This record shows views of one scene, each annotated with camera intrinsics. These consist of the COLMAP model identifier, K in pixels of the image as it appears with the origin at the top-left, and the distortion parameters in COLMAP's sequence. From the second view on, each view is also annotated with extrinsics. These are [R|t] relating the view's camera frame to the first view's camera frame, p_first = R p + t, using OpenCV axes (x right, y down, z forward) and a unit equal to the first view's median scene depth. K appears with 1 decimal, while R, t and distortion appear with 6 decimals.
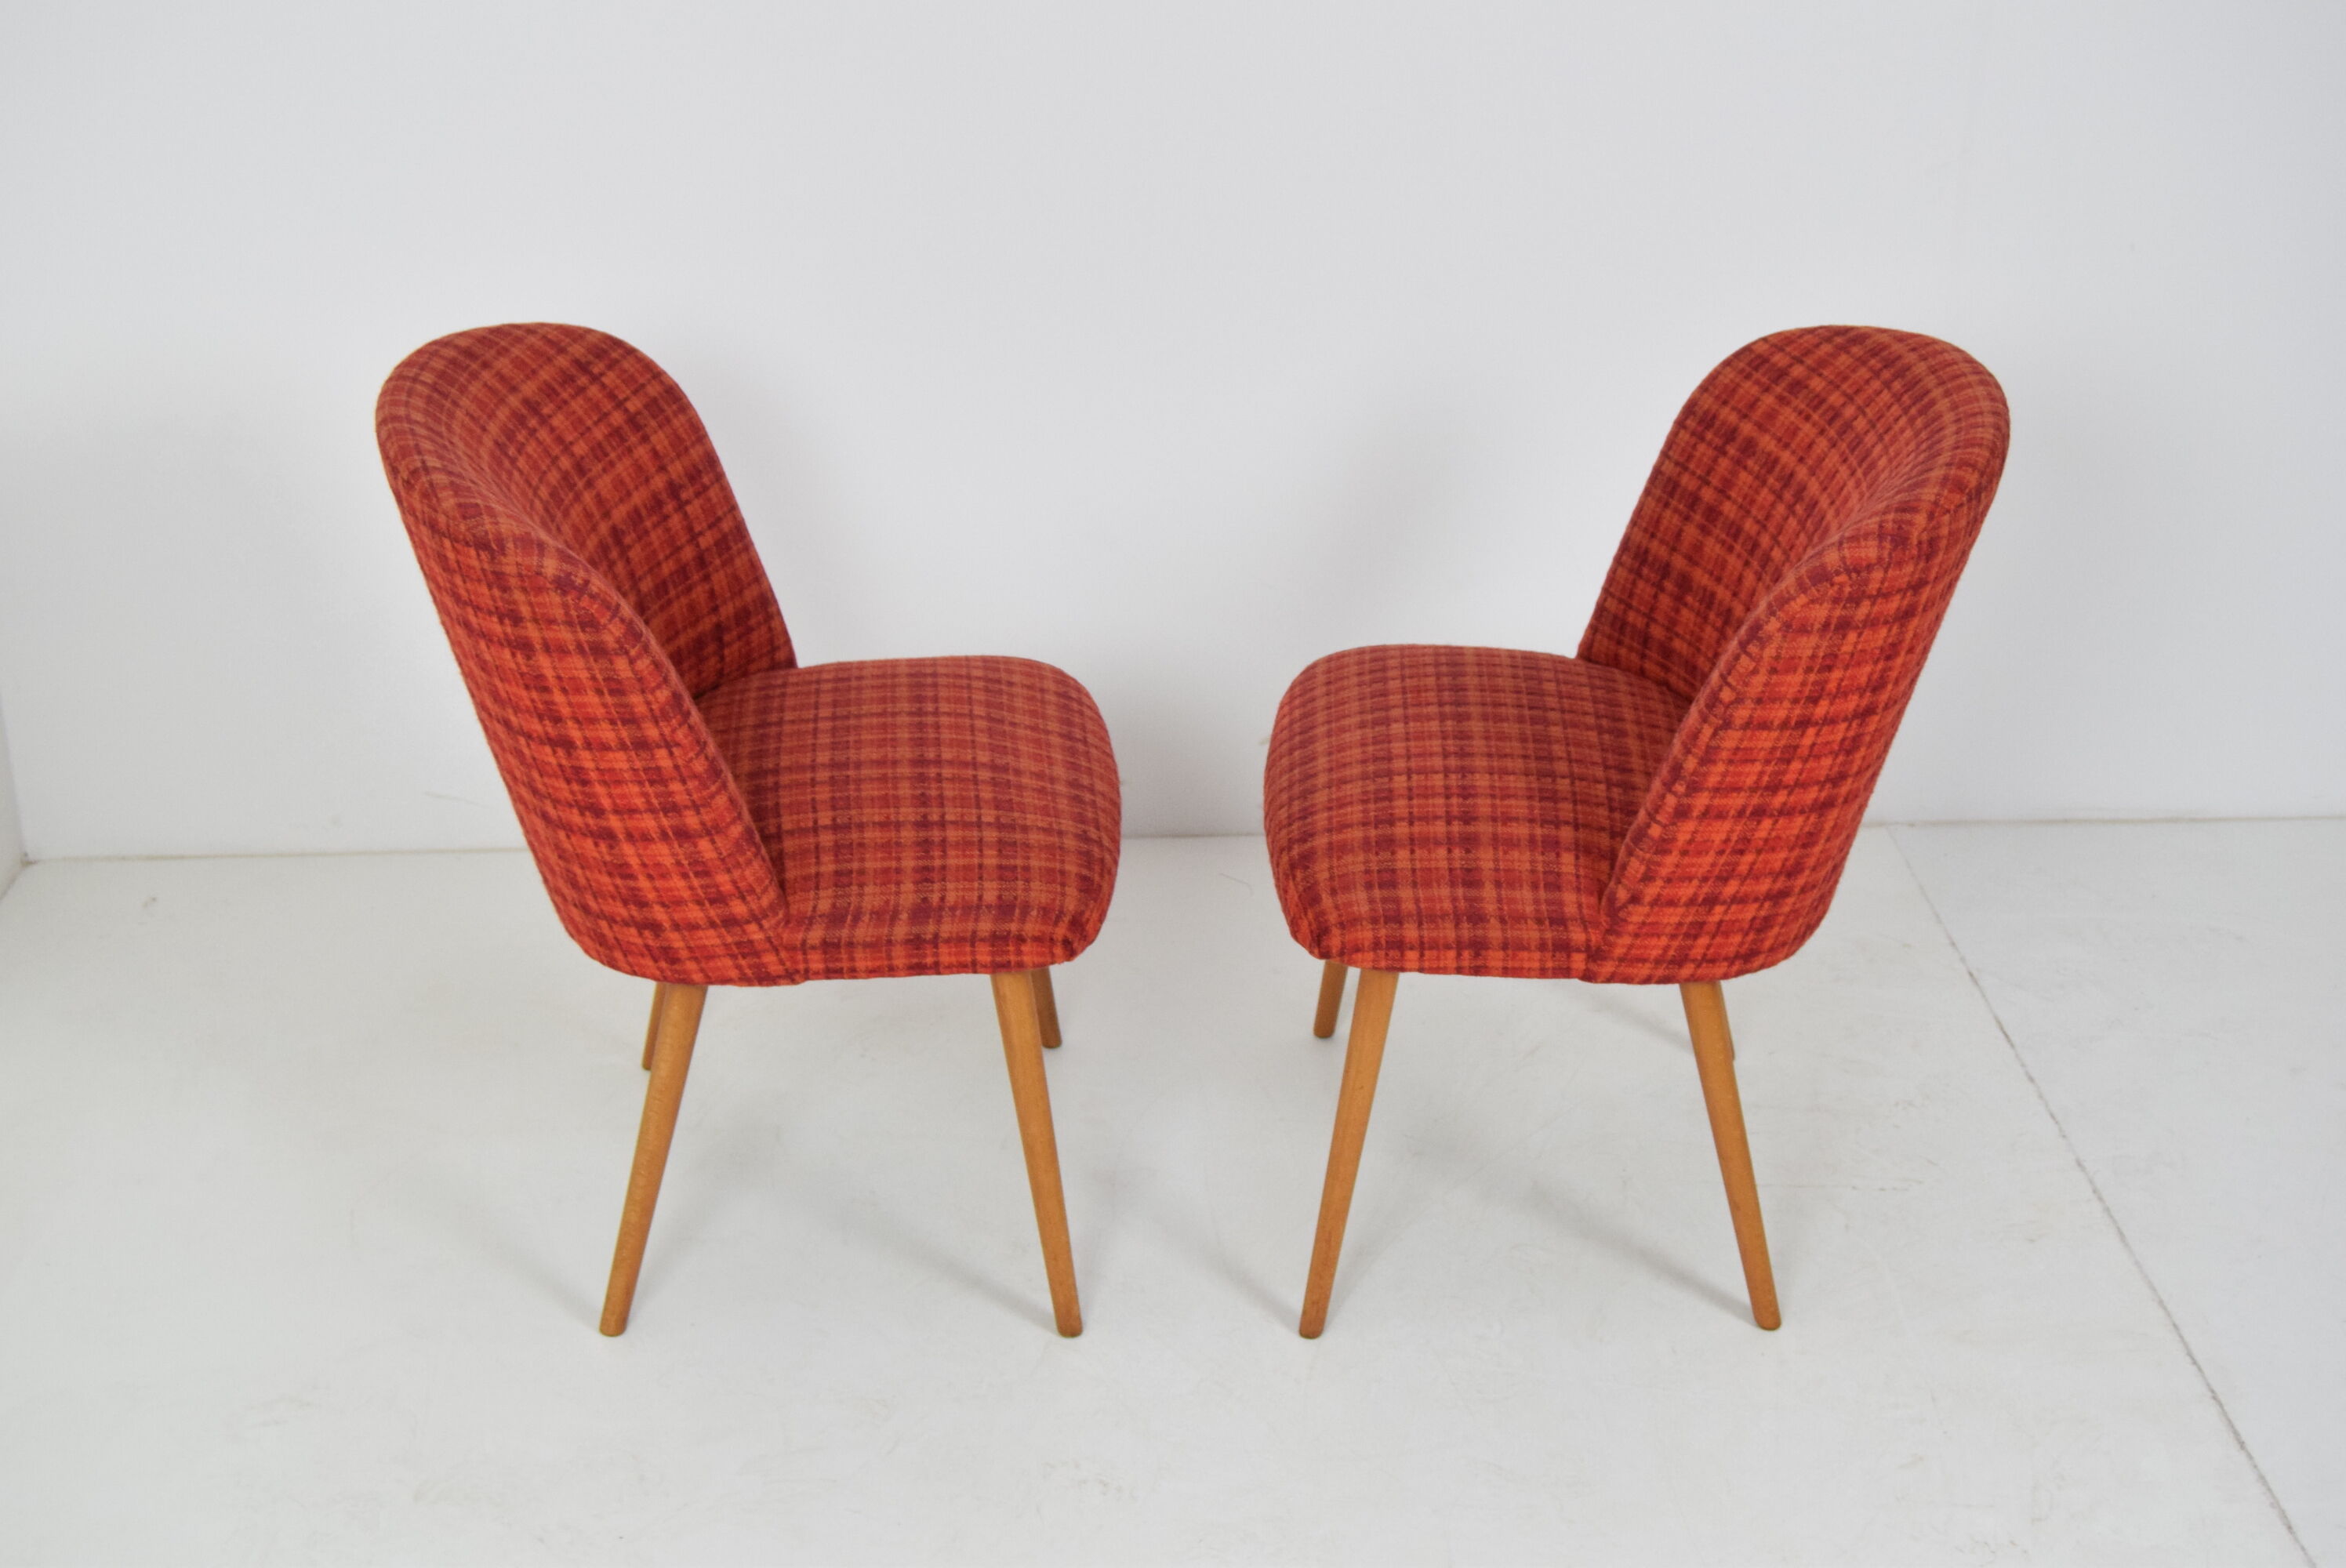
lens RADIAL K [[3341.2, 0, 1161.8], [0, 3341.2, 793.1], [0, 0, 1]] dist [-0.020422, 0.000000]
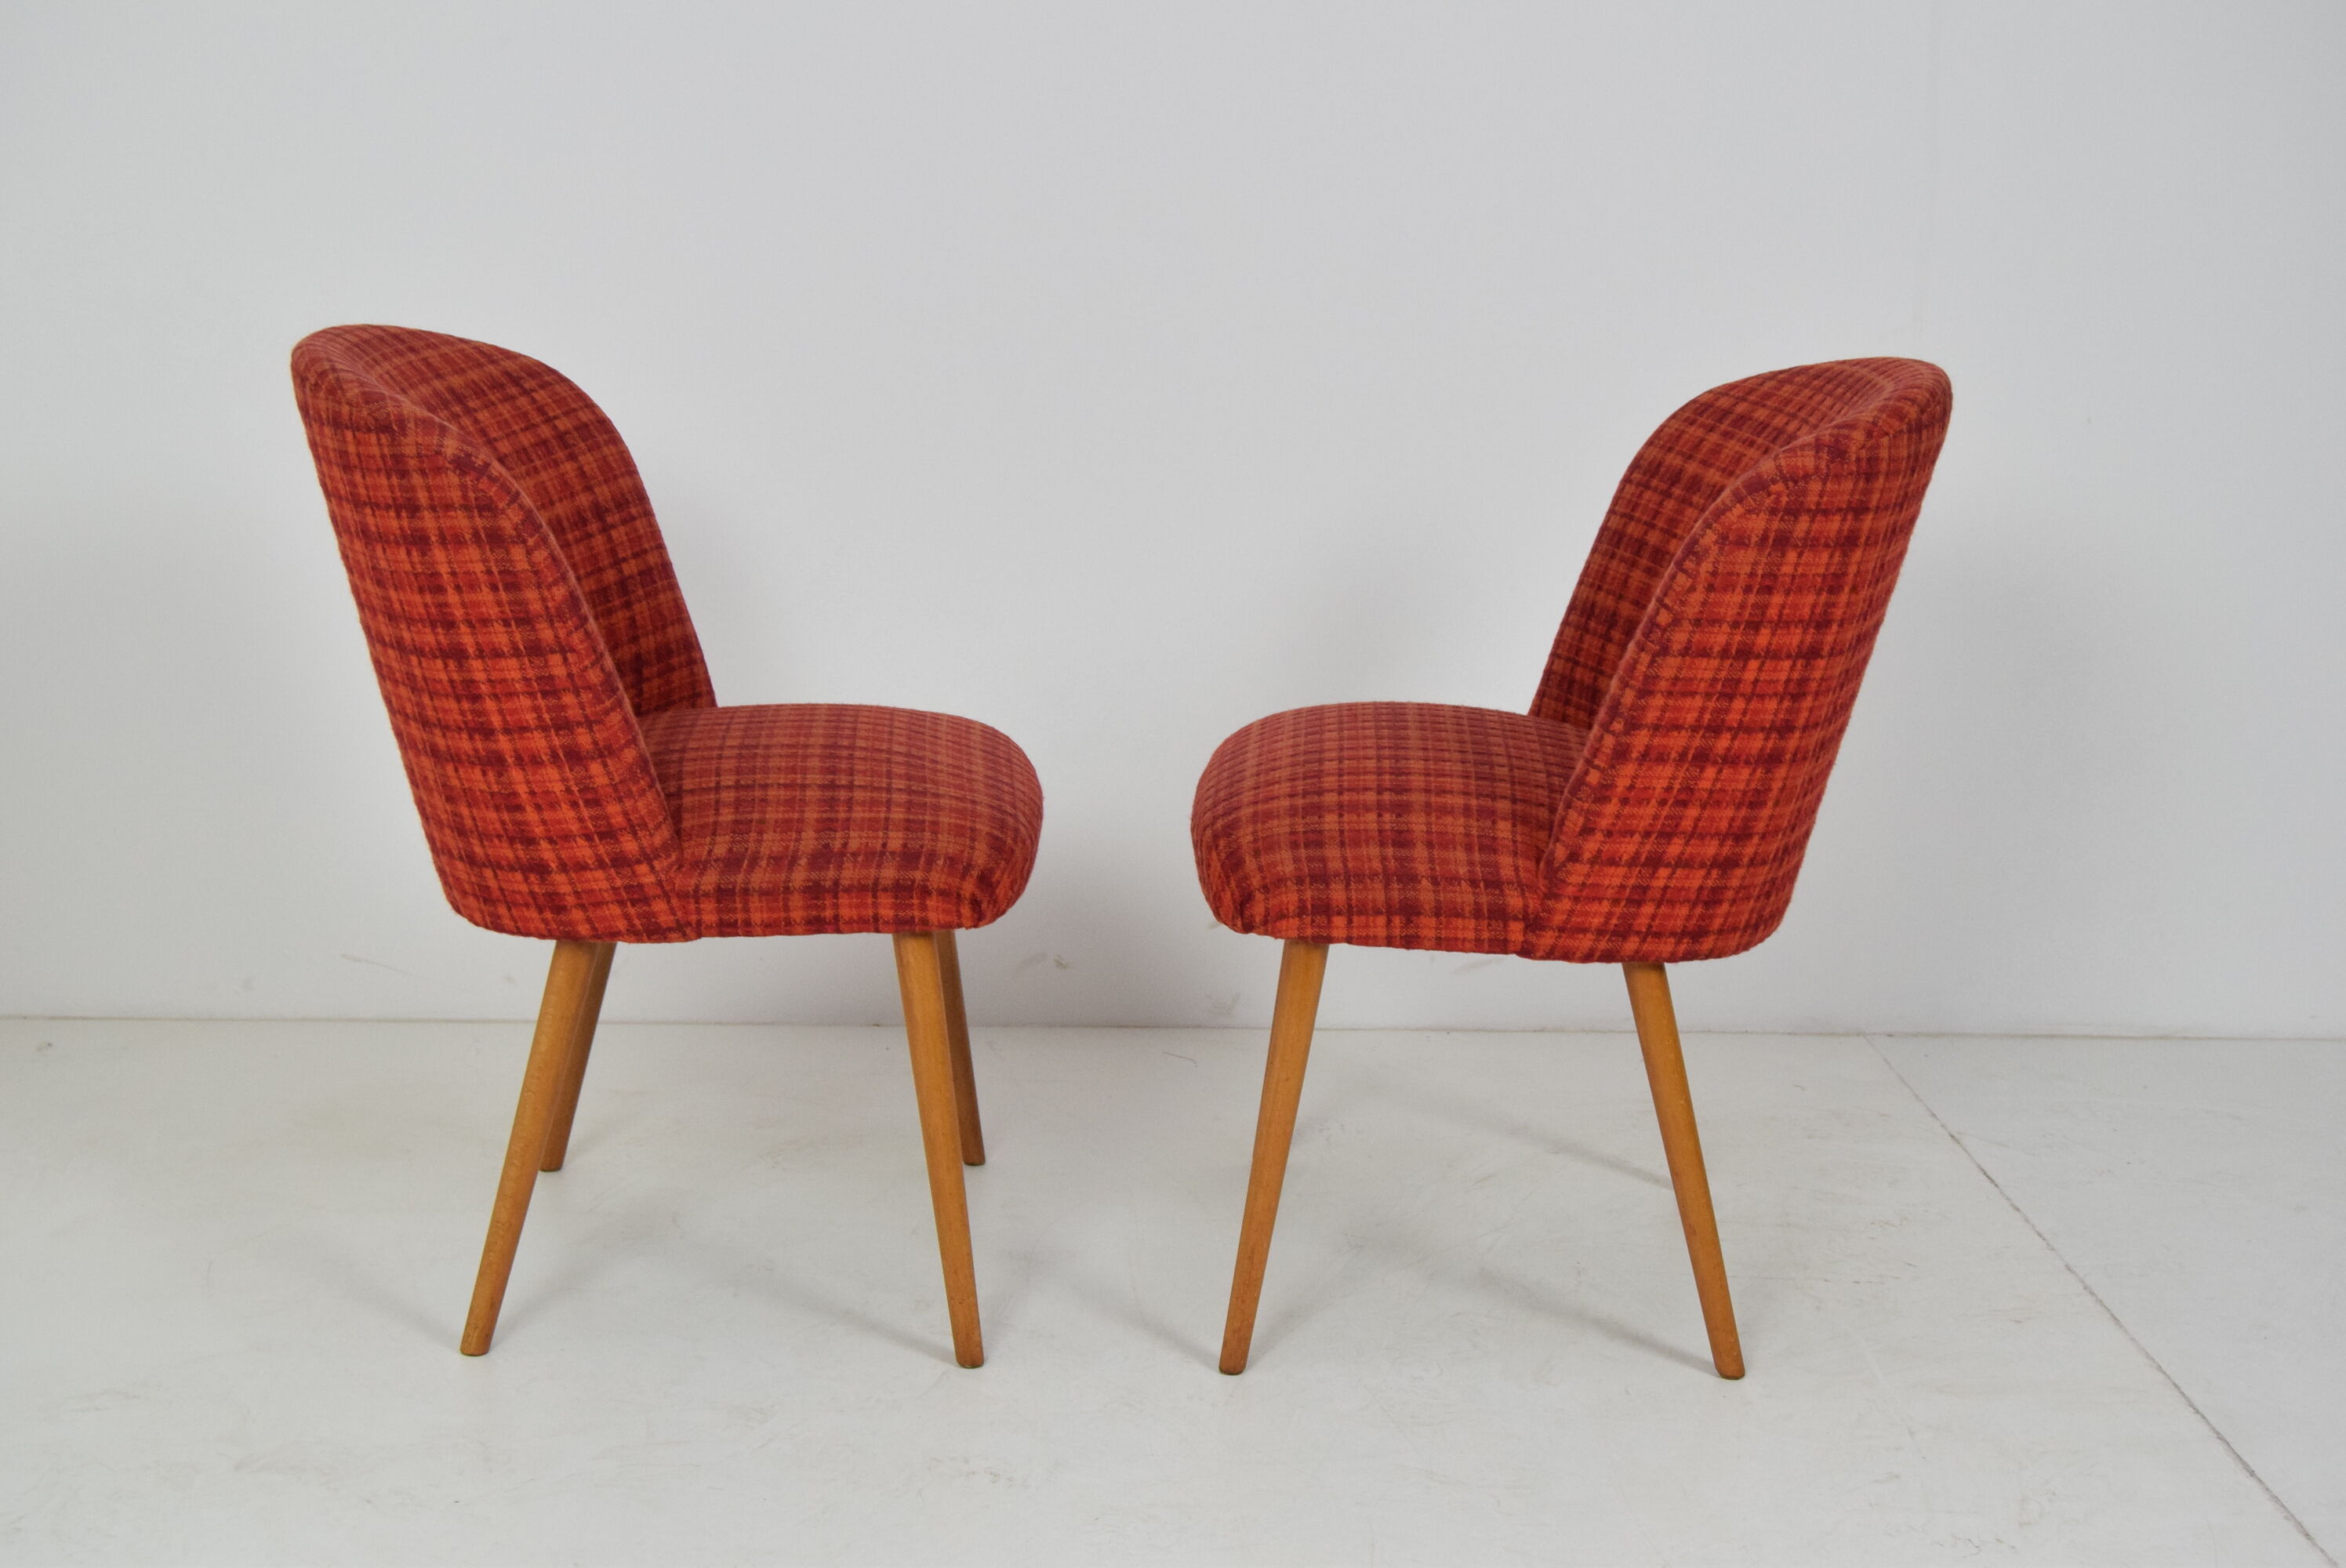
lens RADIAL K [[3341.2, 0, 1159.6], [0, 3341.2, 774.0], [0, 0, 1]] dist [-0.020422, 0.000000]
pose [[0.999771, 0.018168, -0.011334, 0.034106], [-0.020366, 0.970242, -0.241279, 0.237889], [0.006614, 0.241454, 0.970390, 0.072778]]
